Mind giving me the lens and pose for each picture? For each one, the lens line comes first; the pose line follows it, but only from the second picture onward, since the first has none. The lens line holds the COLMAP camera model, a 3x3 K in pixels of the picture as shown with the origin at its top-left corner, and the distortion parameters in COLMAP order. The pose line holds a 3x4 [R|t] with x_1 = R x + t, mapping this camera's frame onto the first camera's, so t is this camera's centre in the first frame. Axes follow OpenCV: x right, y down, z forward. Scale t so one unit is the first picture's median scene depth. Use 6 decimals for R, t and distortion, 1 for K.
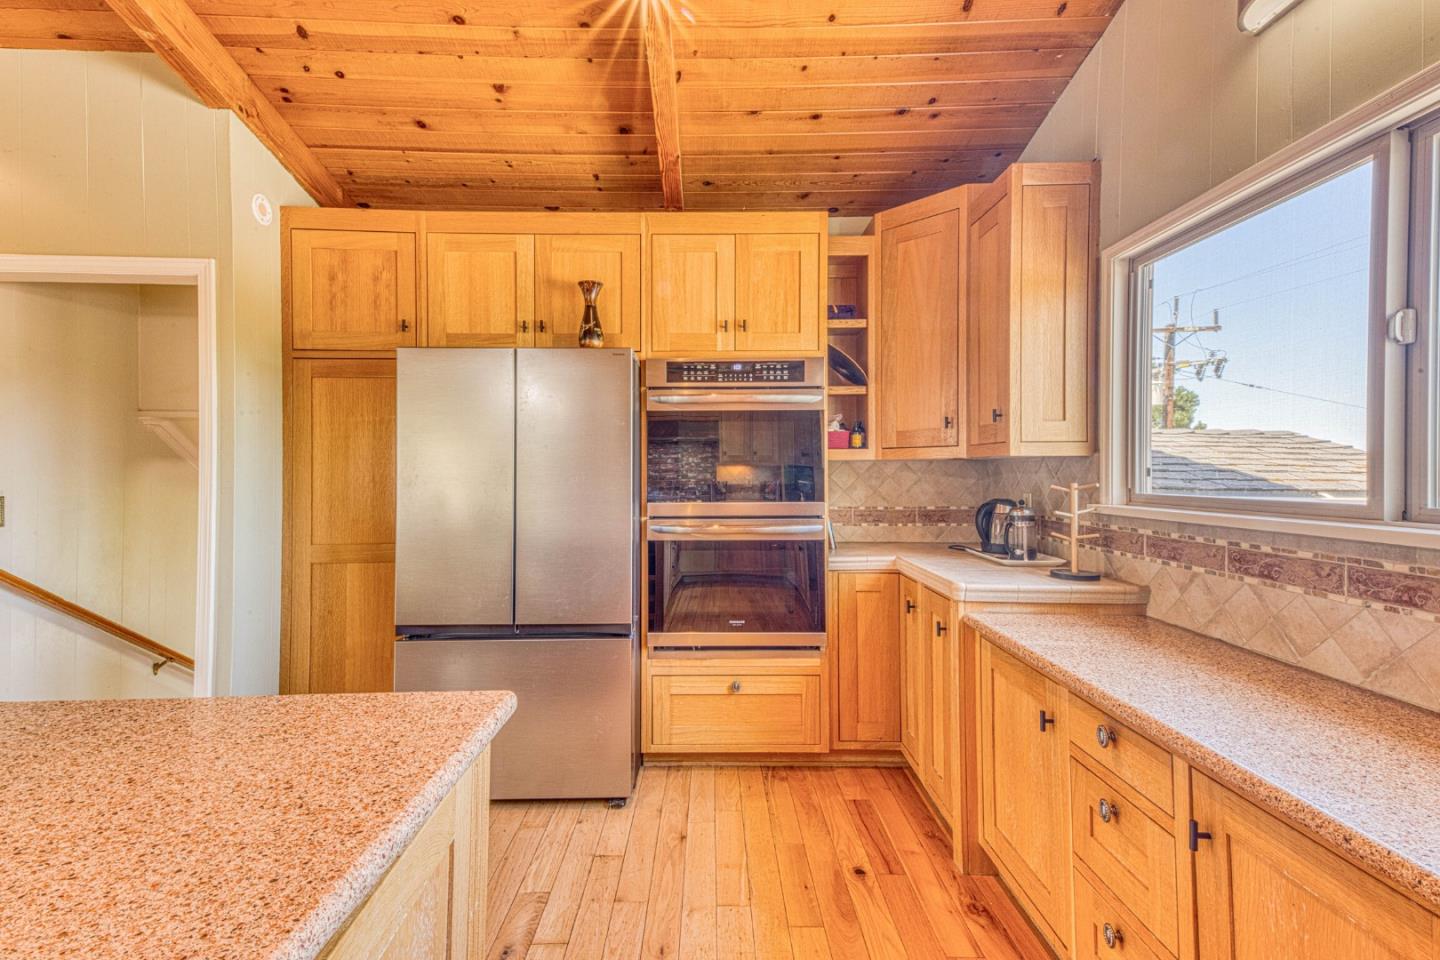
lens RADIAL K [[624.8, 0, 746.7], [0, 624.8, 468.0], [0, 0, 1]] dist [0.051993, -0.002043]
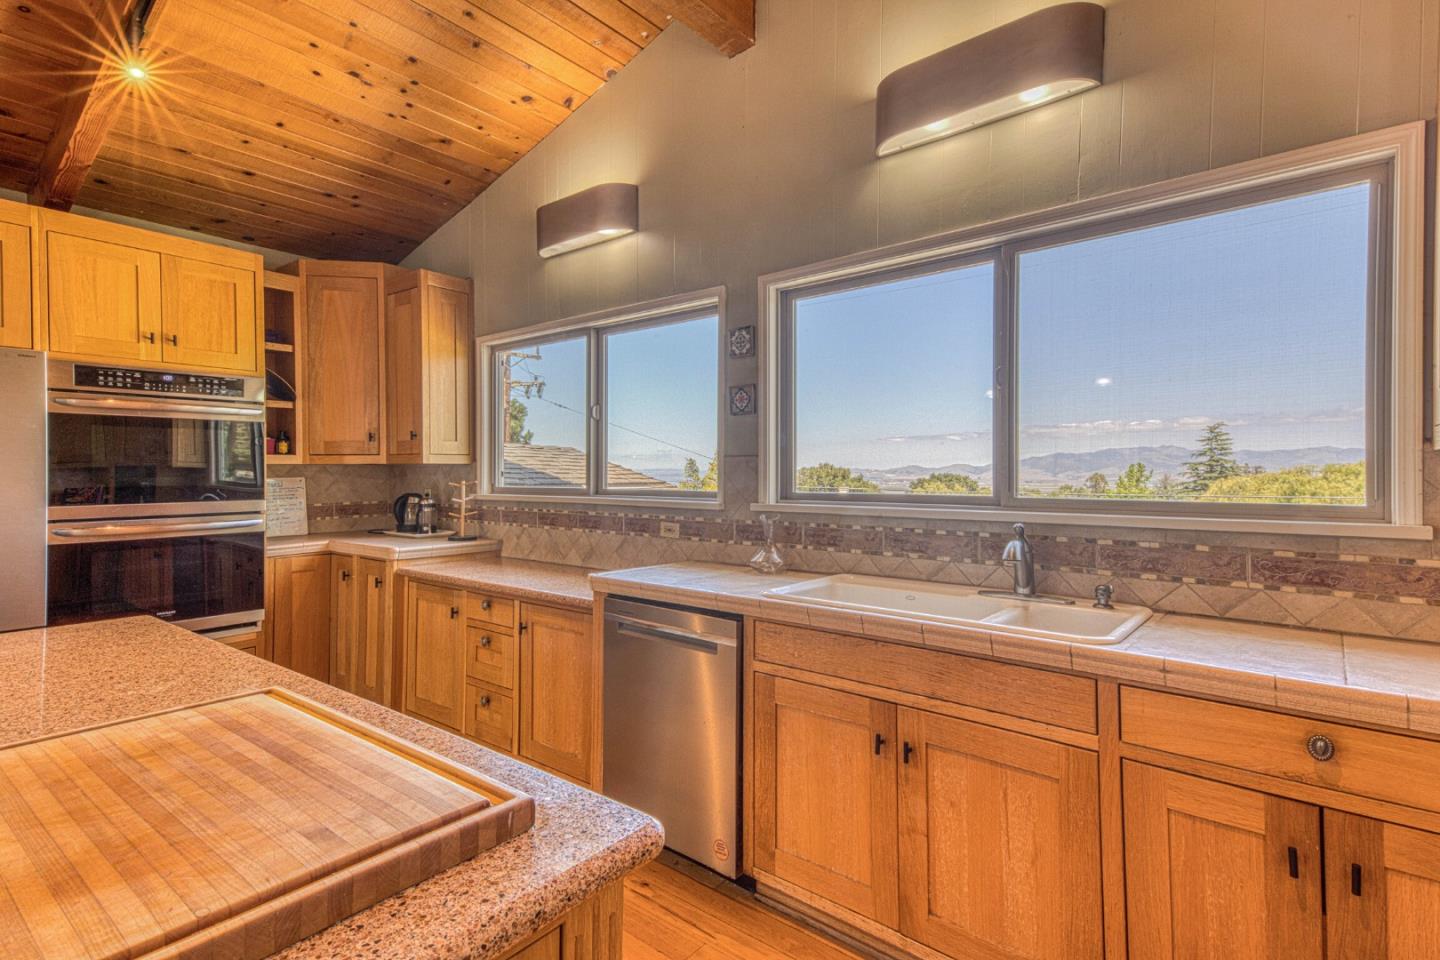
lens RADIAL K [[704.9, 0, 713.7], [0, 704.9, 470.8], [0, 0, 1]] dist [0.072394, 0.000661]
pose [[0.643934, 0.000781, 0.765081, -0.384056], [-0.003840, 0.999990, 0.002211, -0.007087], [-0.765072, -0.004361, 0.643930, -0.549295]]
